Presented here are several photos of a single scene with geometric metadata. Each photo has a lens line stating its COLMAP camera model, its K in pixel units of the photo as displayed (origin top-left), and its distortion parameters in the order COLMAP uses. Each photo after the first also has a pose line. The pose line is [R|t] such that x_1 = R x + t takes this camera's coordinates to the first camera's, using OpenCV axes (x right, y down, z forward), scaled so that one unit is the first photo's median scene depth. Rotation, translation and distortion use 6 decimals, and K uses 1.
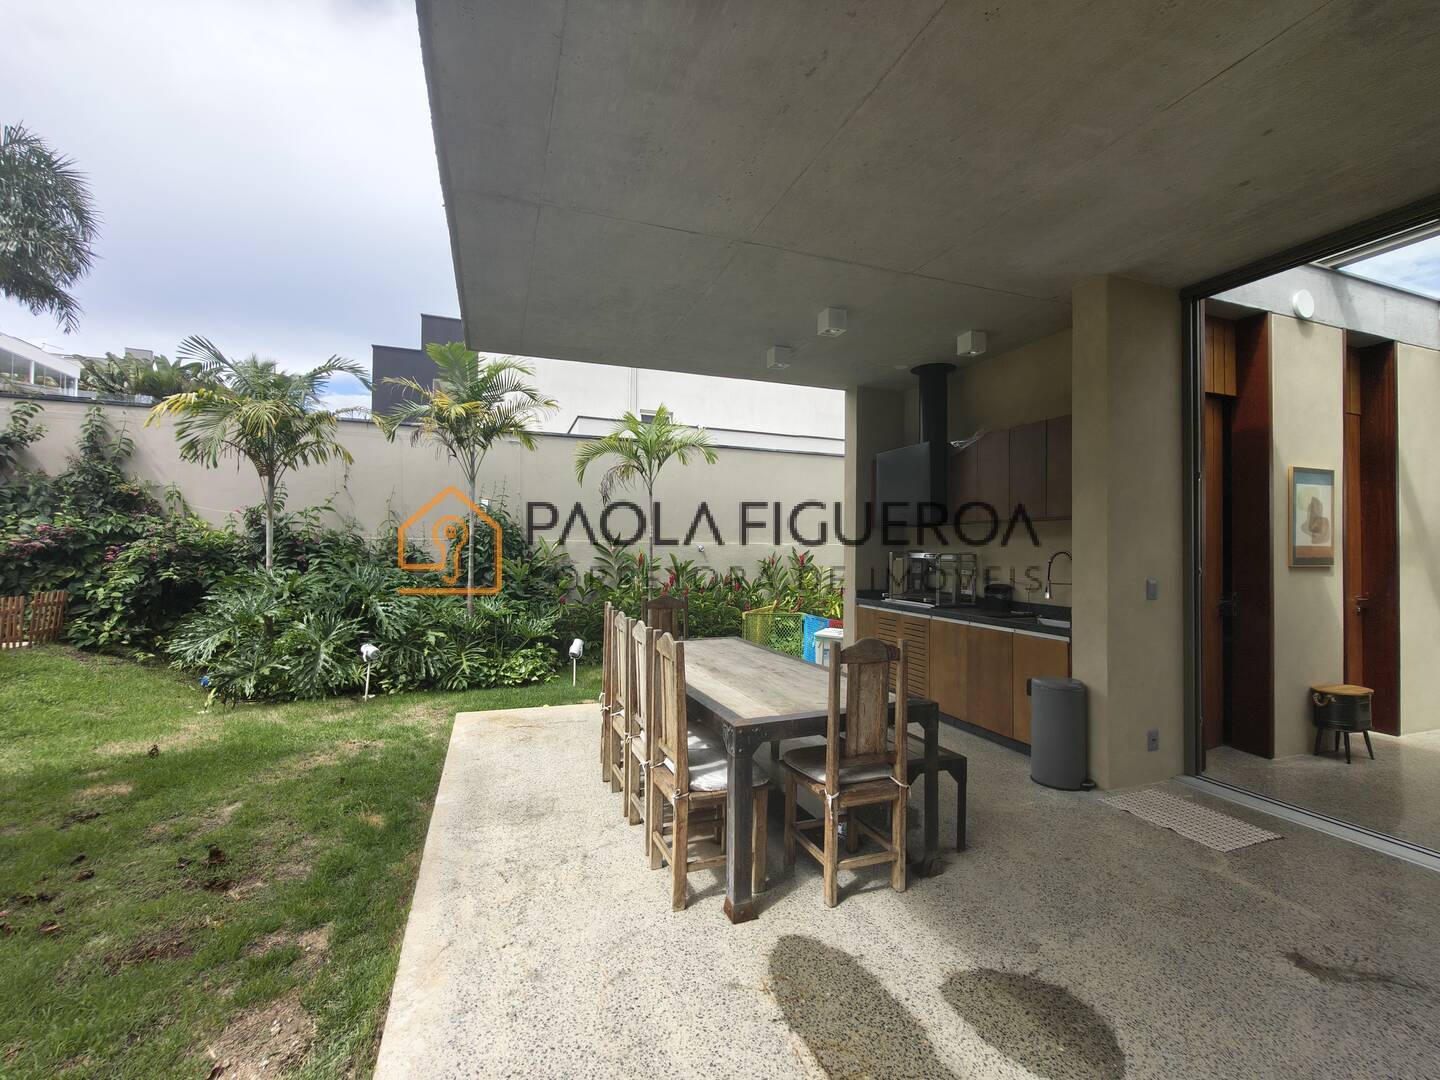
lens RADIAL K [[616.2, 0, 722.6], [0, 616.2, 537.2], [0, 0, 1]] dist [0.001445, -0.001321]
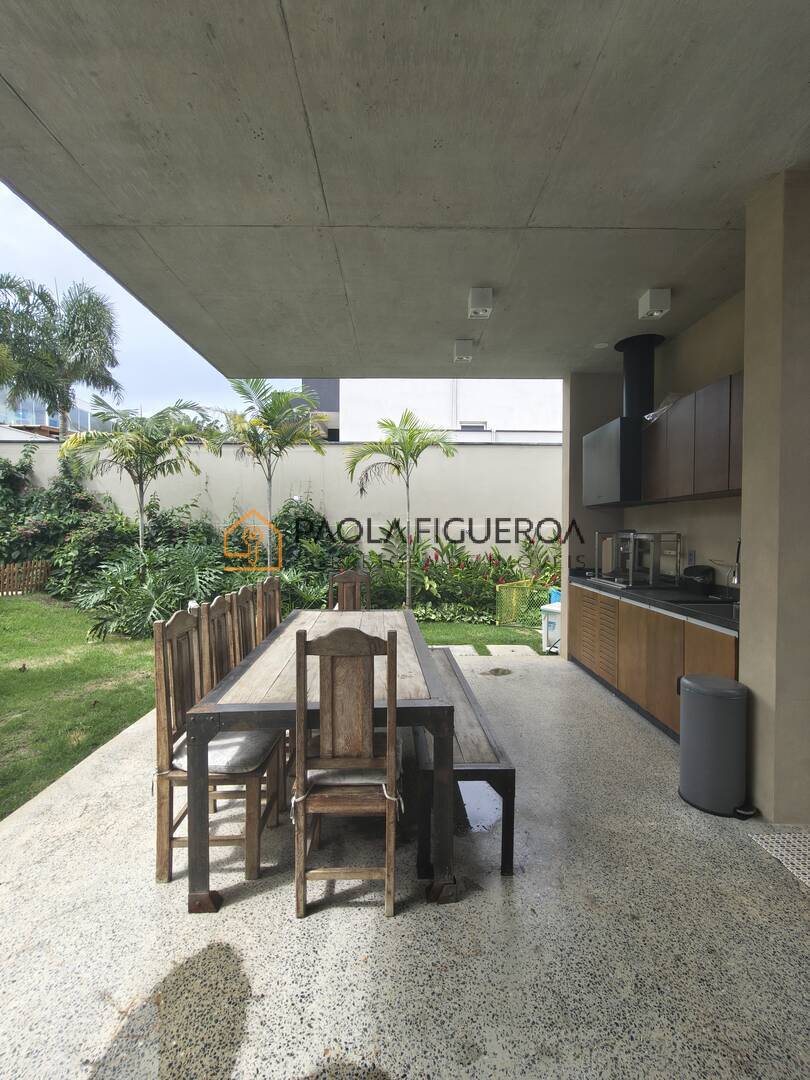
lens RADIAL K [[462.2, 0, 410.5], [0, 462.2, 539.5], [0, 0, 1]] dist [0.001445, -0.001321]
pose [[0.943603, -0.003166, -0.331065, 0.272174], [0.014784, 0.999360, 0.032580, 0.008011], [0.330750, -0.035637, 0.943045, 0.204206]]
